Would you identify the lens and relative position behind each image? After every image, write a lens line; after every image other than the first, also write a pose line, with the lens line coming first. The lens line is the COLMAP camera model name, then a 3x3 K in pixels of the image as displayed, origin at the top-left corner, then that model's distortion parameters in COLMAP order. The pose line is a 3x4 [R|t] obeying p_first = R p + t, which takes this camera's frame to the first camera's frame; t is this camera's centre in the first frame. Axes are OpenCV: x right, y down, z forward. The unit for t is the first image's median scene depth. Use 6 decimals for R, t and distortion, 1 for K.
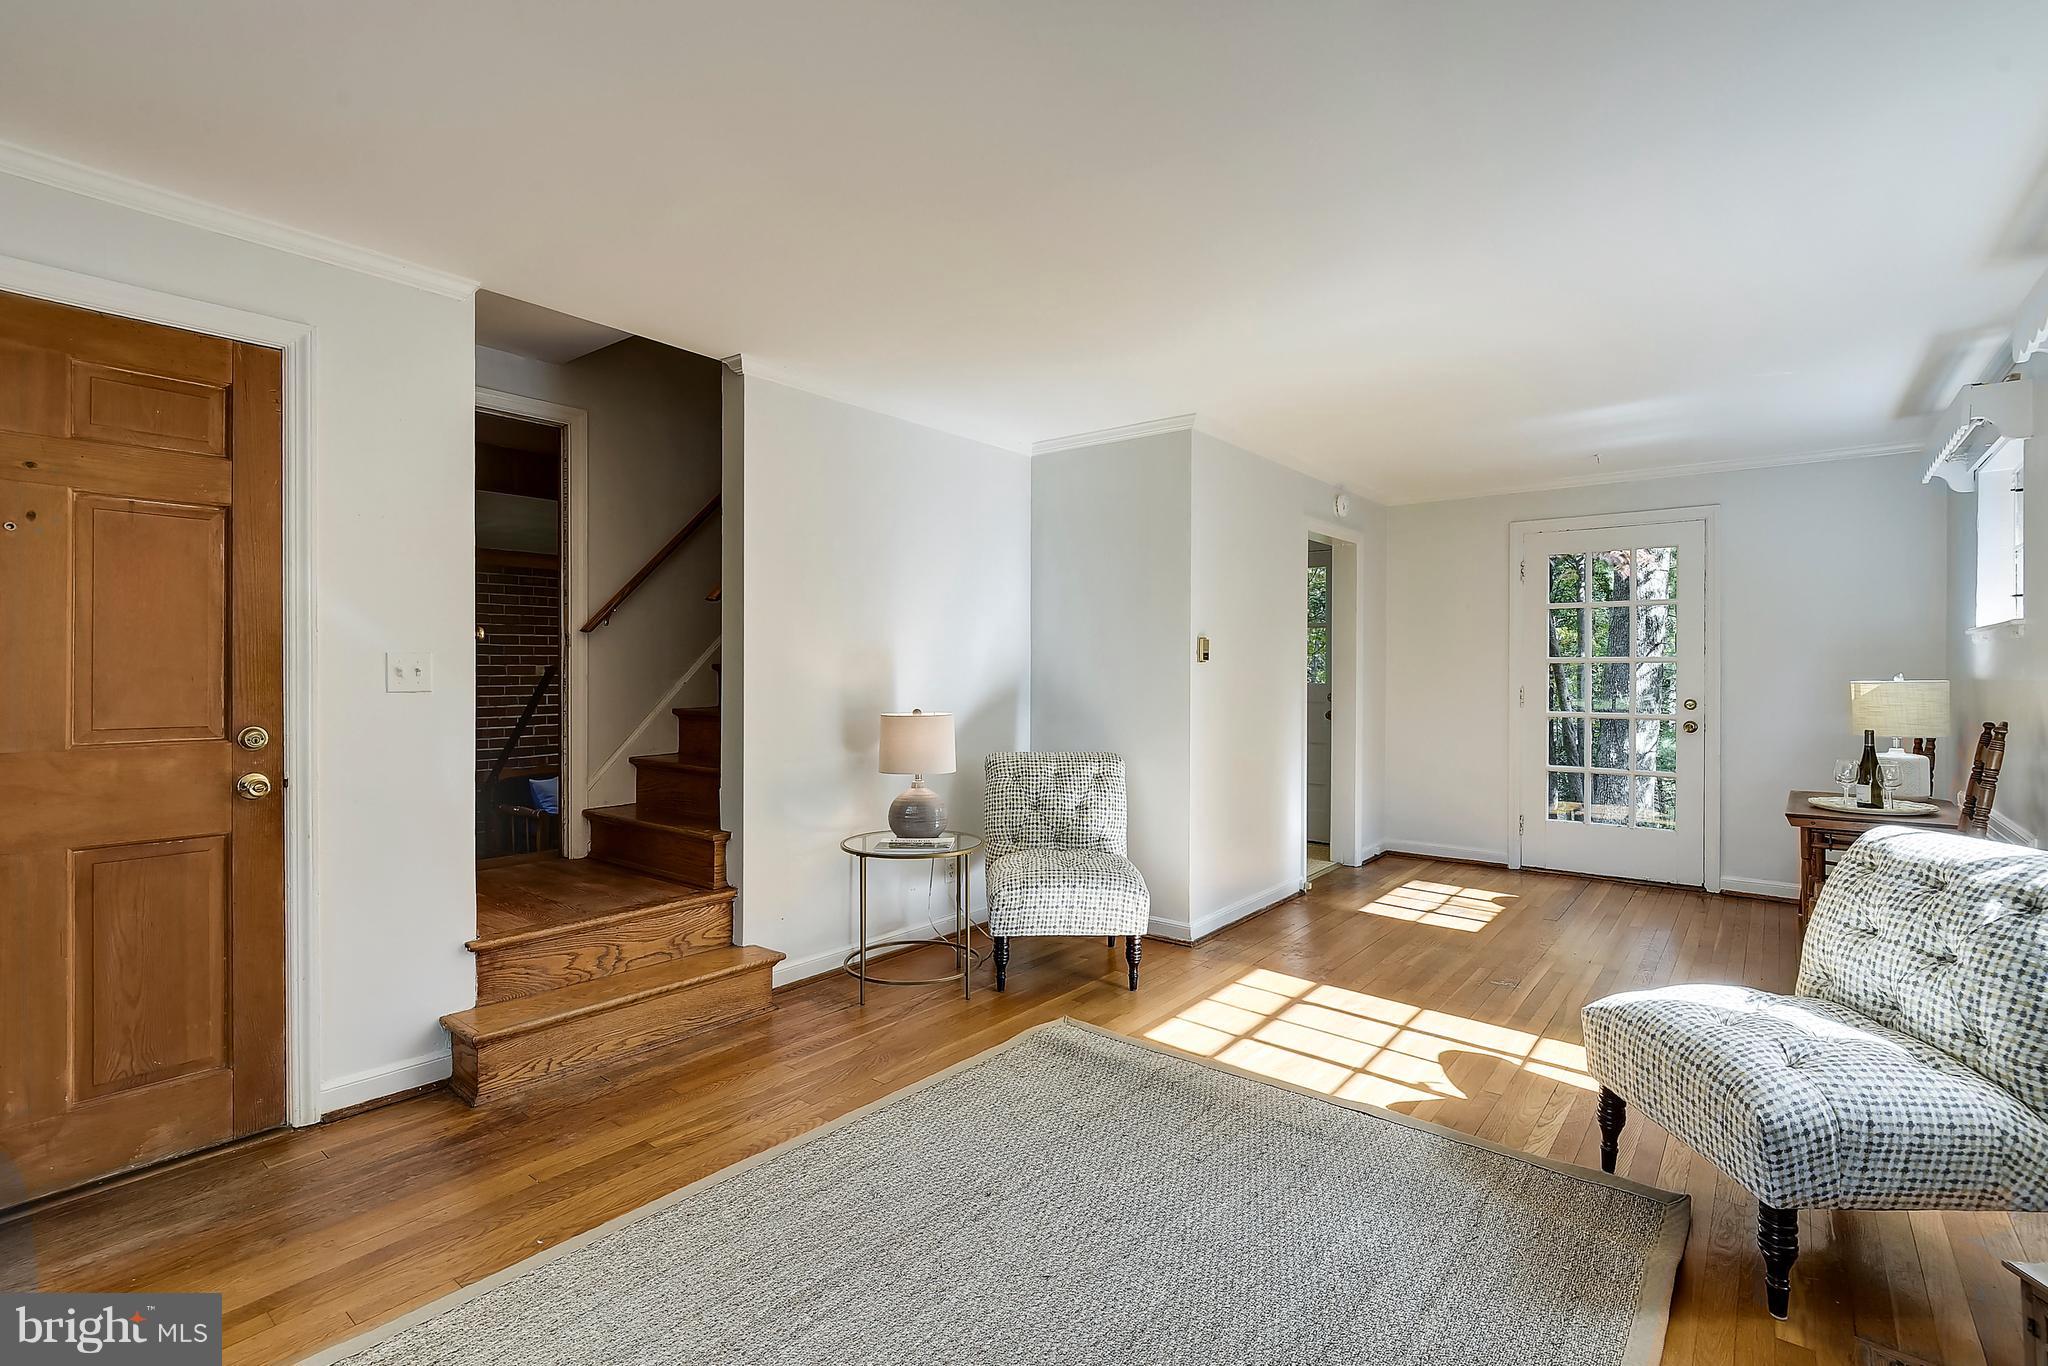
lens RADIAL K [[952.3, 0, 1025.9], [0, 952.3, 667.0], [0, 0, 1]] dist [-0.013675, -0.000310]
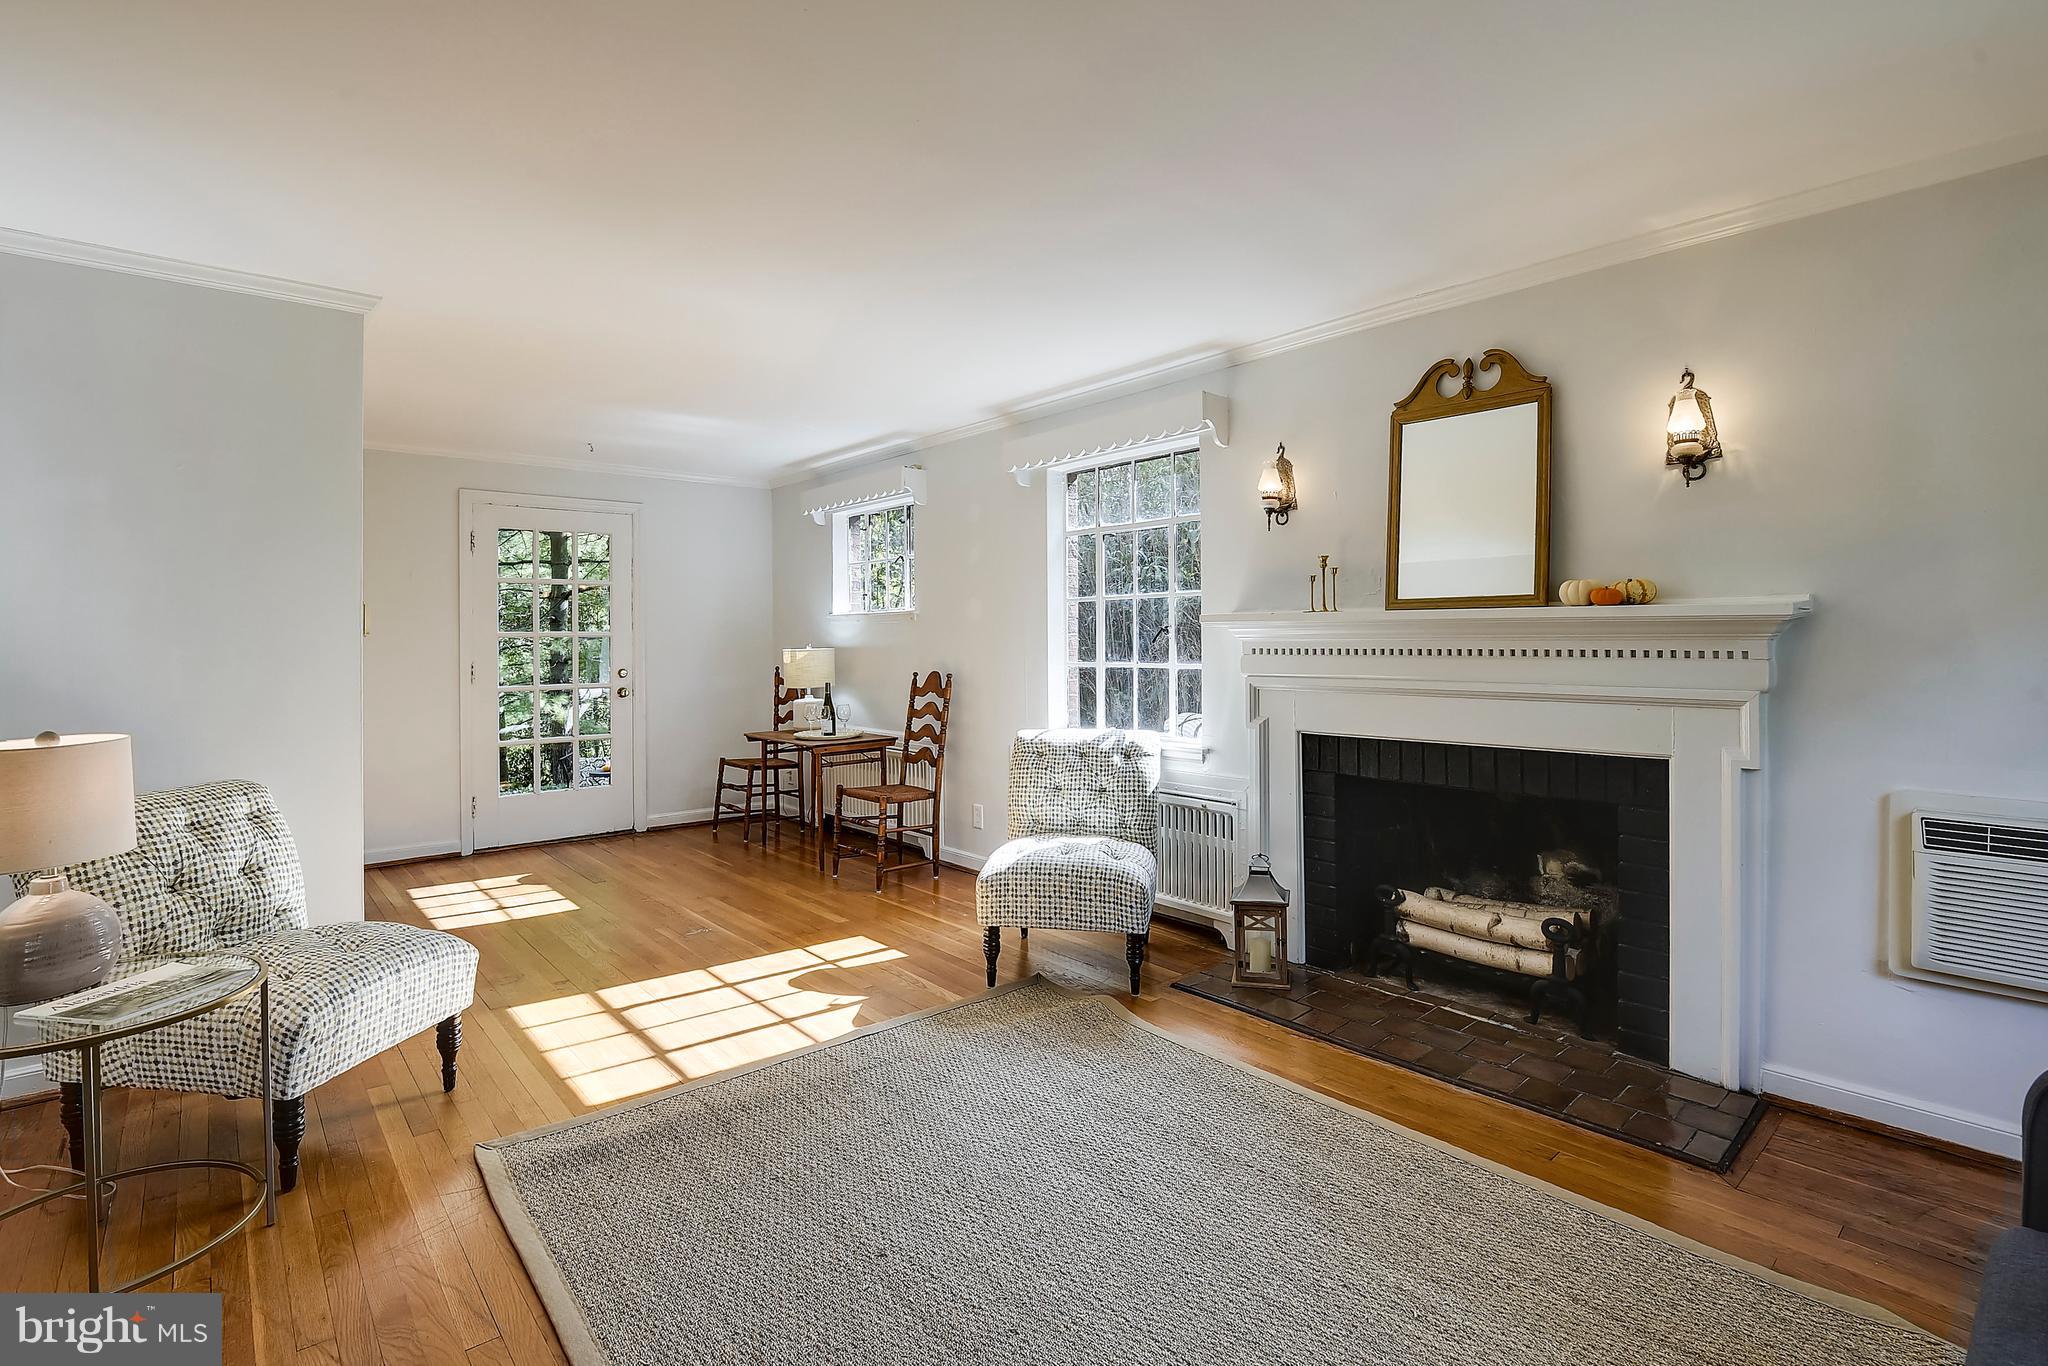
lens RADIAL K [[961.1, 0, 1035.3], [0, 961.1, 640.6], [0, 0, 1]] dist [-0.000679, -0.000223]
pose [[0.174701, -0.004177, 0.984613, -0.504075], [0.007046, 0.999971, 0.002992, 0.000140], [-0.984596, 0.006415, 0.174725, 0.415173]]
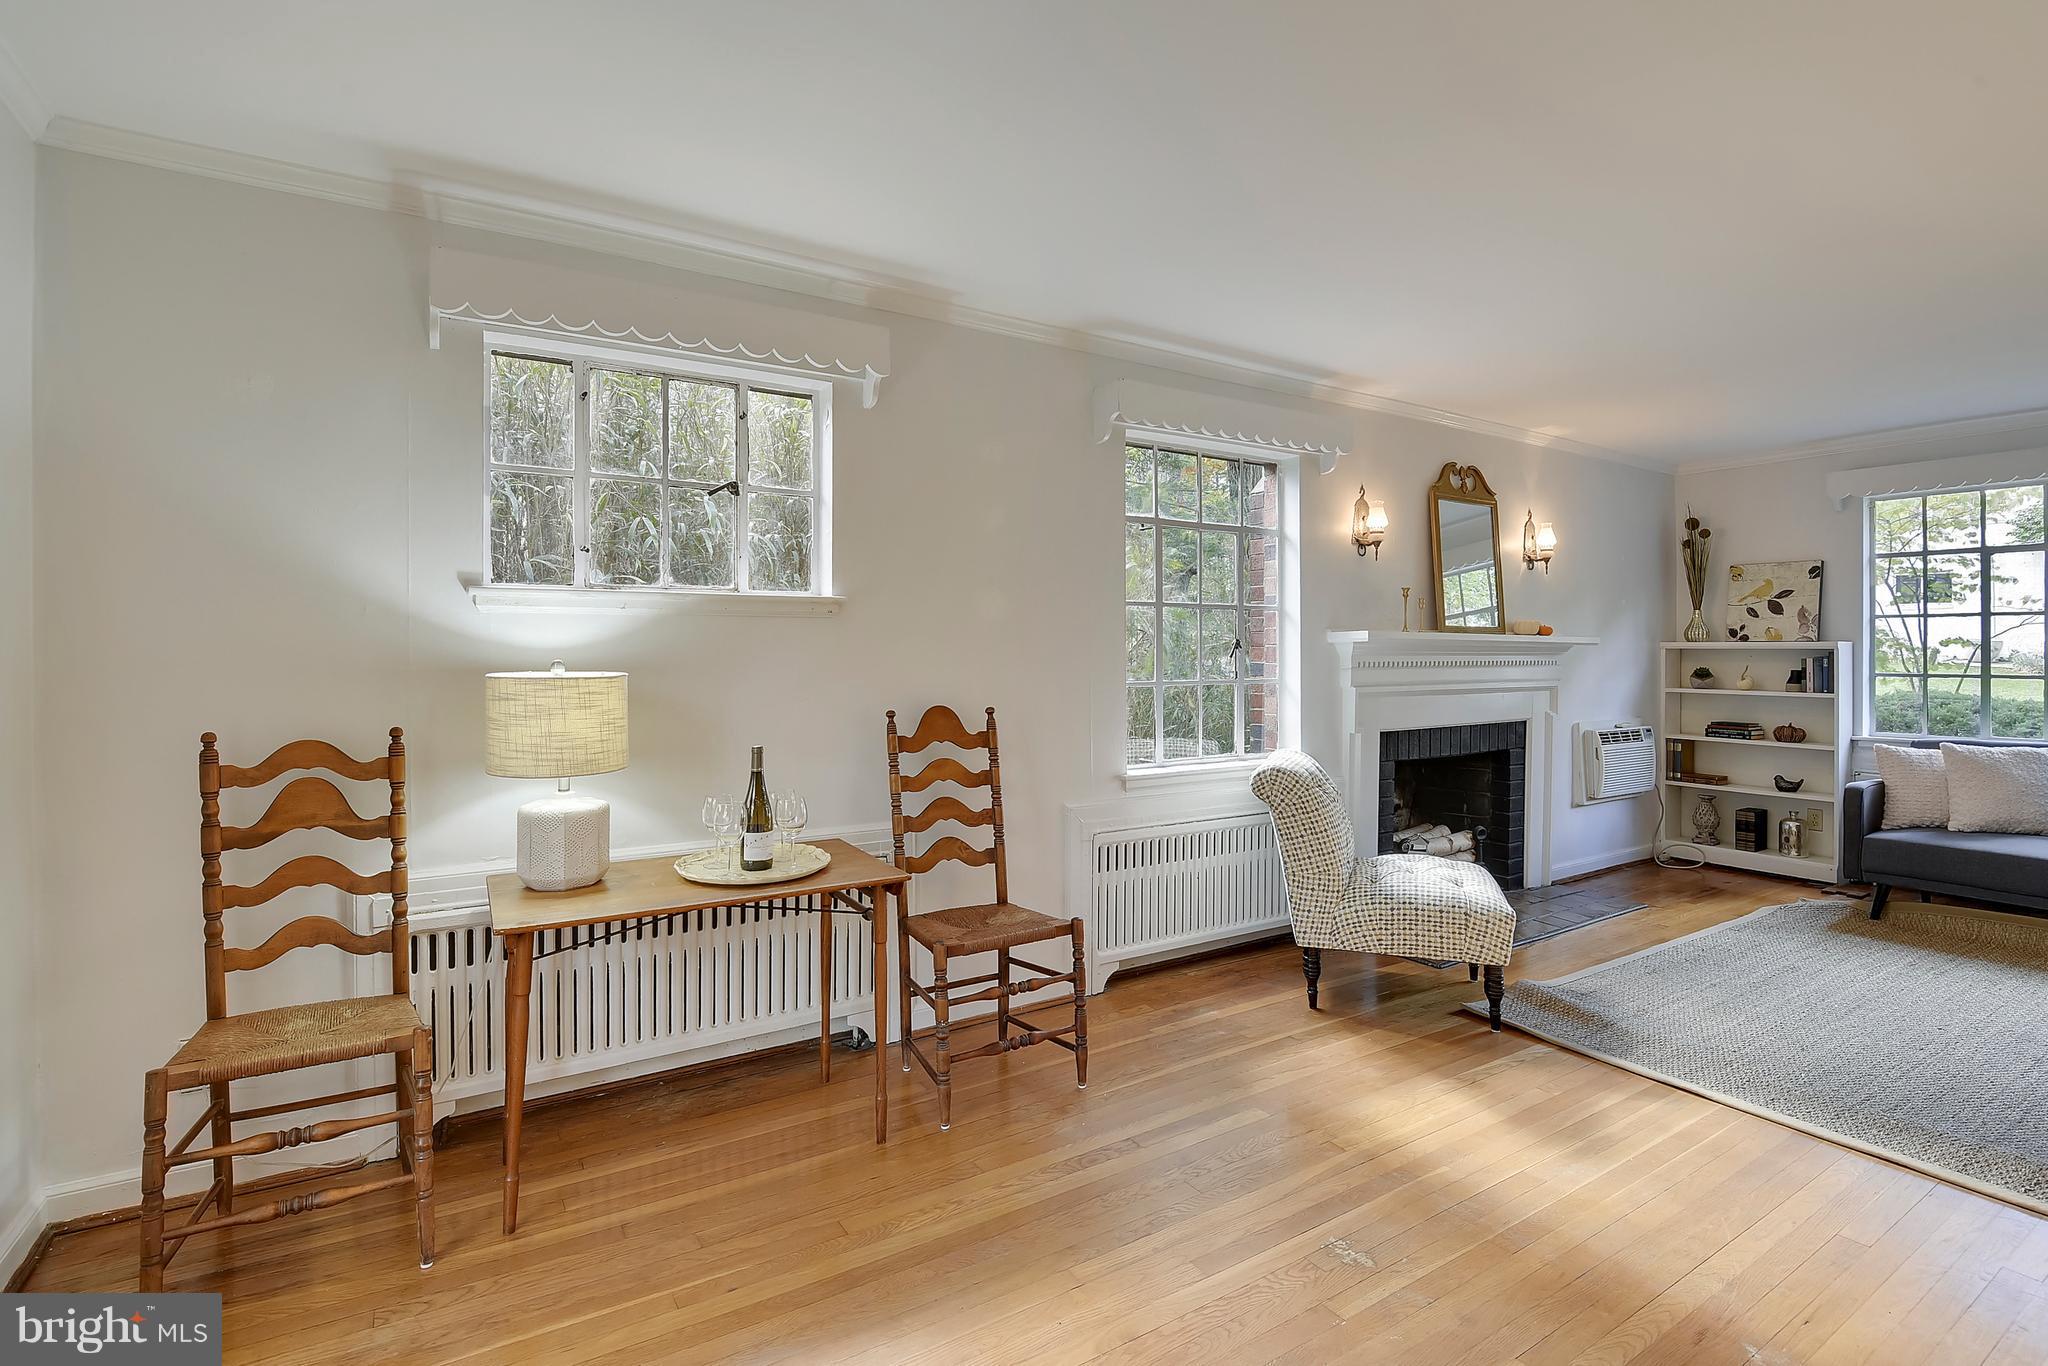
lens RADIAL K [[952.3, 0, 1025.9], [0, 952.3, 667.0], [0, 0, 1]] dist [-0.013675, -0.000310]
pose [[-0.944118, -0.010765, 0.329431, 0.493809], [-0.004375, 0.999788, 0.020134, -0.001659], [-0.329578, 0.017567, -0.943965, 1.520857]]
